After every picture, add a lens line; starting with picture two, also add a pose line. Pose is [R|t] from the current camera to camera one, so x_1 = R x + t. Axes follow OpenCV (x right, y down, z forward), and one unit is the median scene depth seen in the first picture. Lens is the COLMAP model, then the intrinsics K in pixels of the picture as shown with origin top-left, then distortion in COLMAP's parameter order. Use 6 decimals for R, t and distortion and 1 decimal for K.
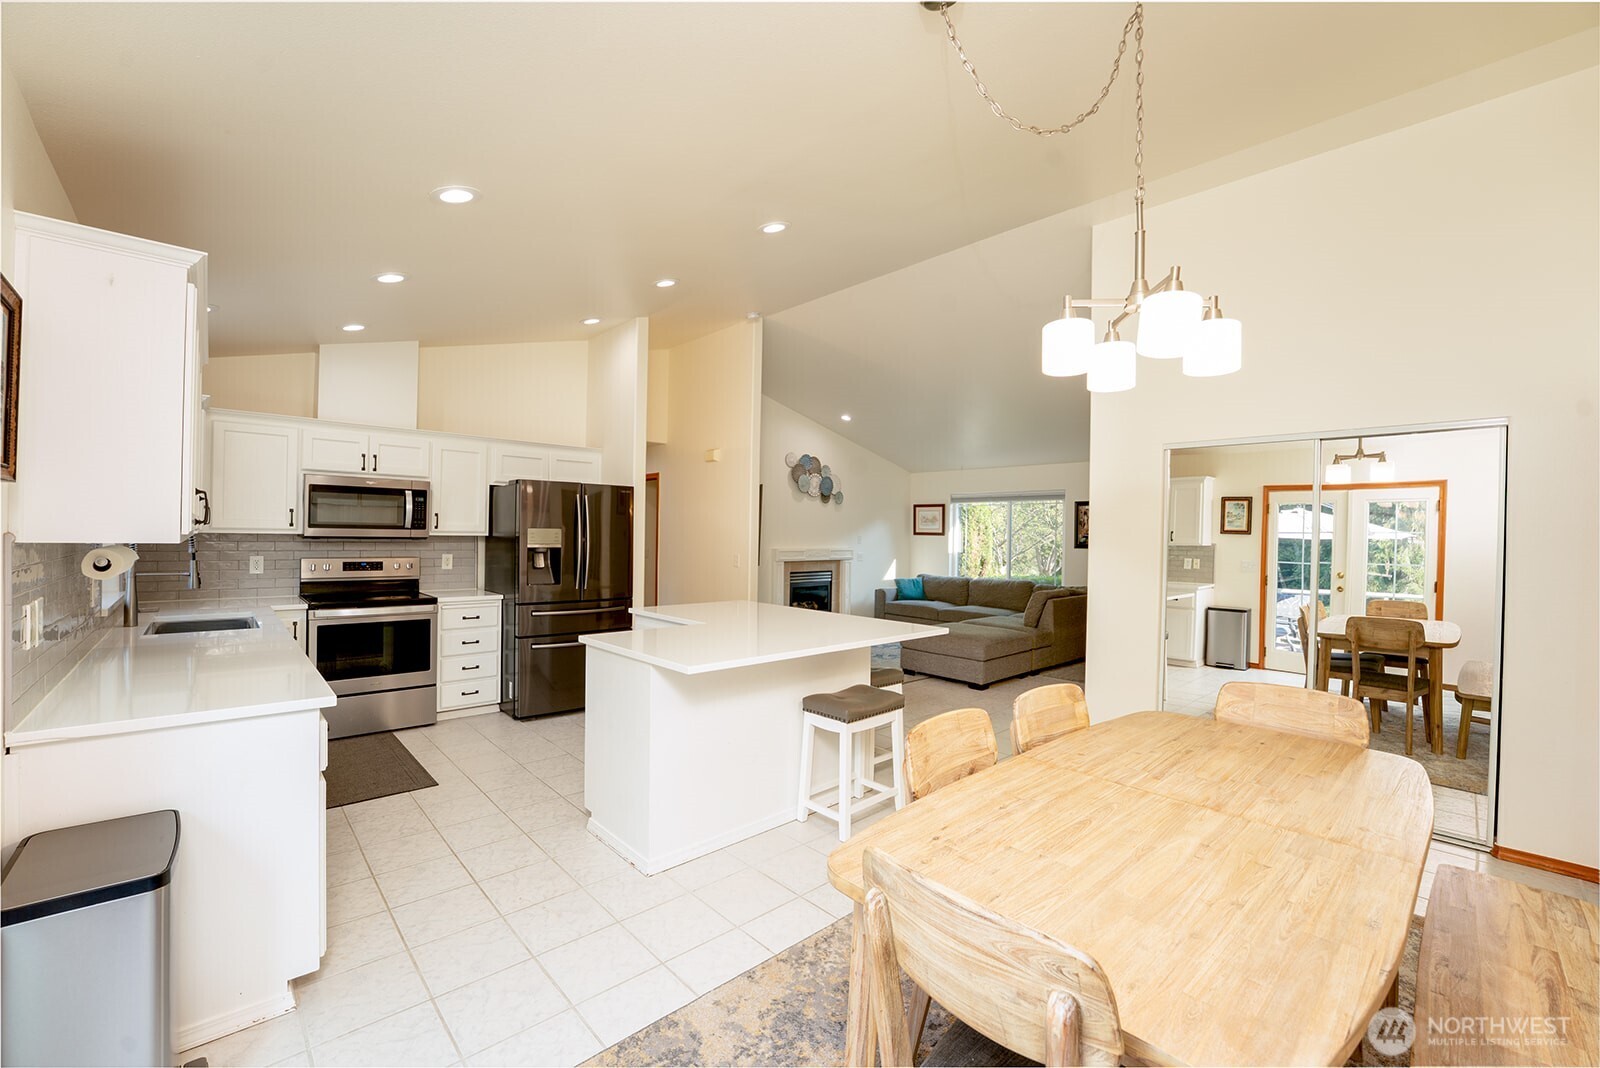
lens RADIAL K [[659.3, 0, 810.5], [0, 659.3, 531.2], [0, 0, 1]] dist [-0.032045, 0.000549]
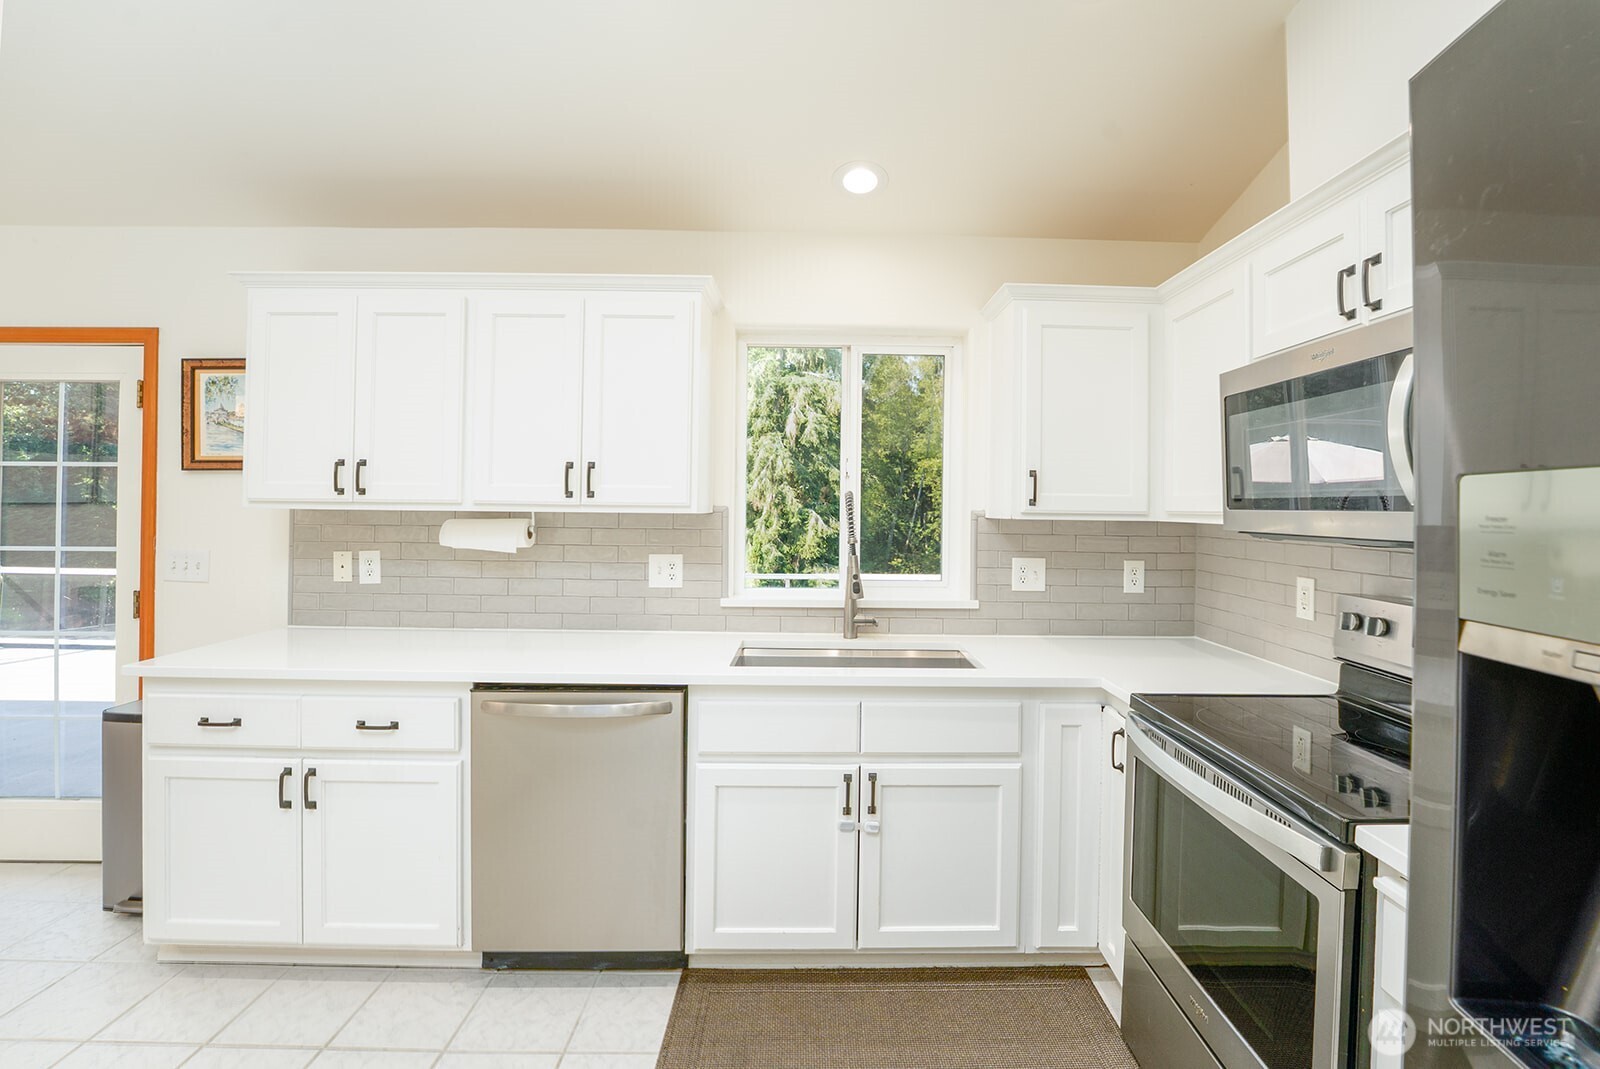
lens RADIAL K [[689.0, 0, 807.0], [0, 689.0, 503.3], [0, 0, 1]] dist [-0.022625, 0.000195]
pose [[-0.701675, -0.030656, -0.711838, -0.279488], [-0.021699, 0.999530, -0.021656, 0.005202], [0.712167, 0.000251, -0.702010, 0.983976]]
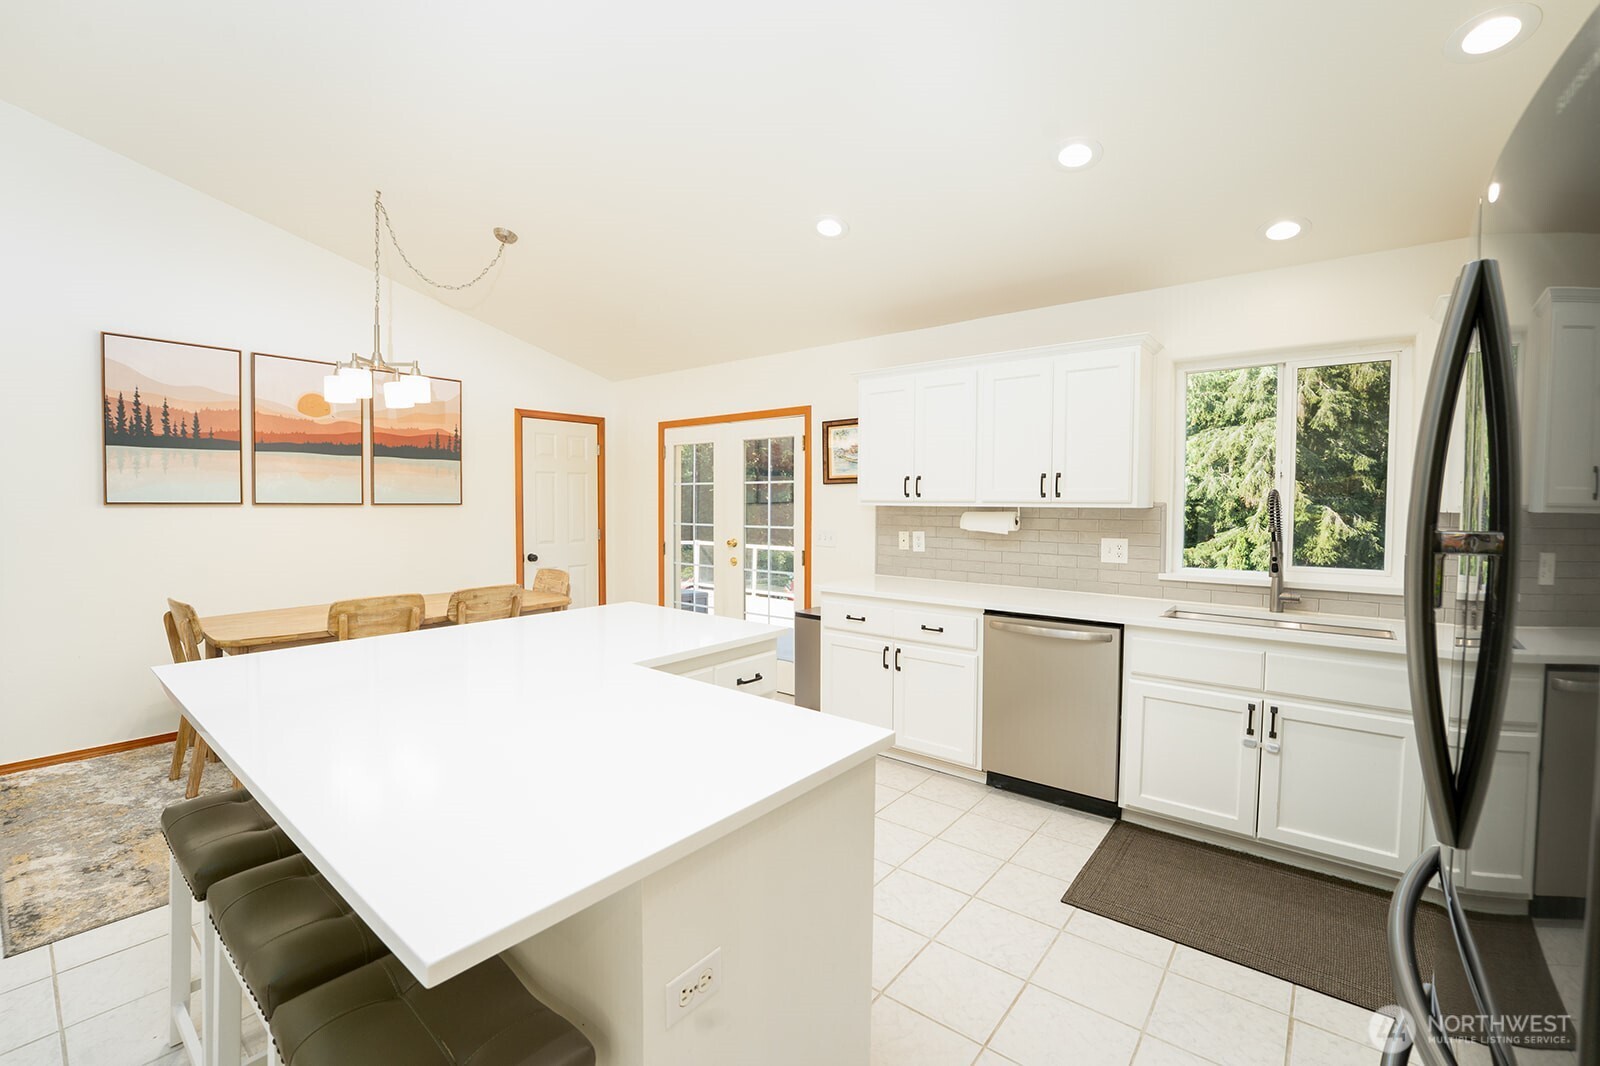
lens RADIAL K [[659.3, 0, 800.5], [0, 659.3, 525.0], [0, 0, 1]] dist [-0.032045, 0.000549]
pose [[-0.993522, -0.018576, -0.112112, -0.177784], [-0.022161, 0.999279, 0.030813, 0.007749], [0.111459, 0.033098, -0.993218, 1.179340]]
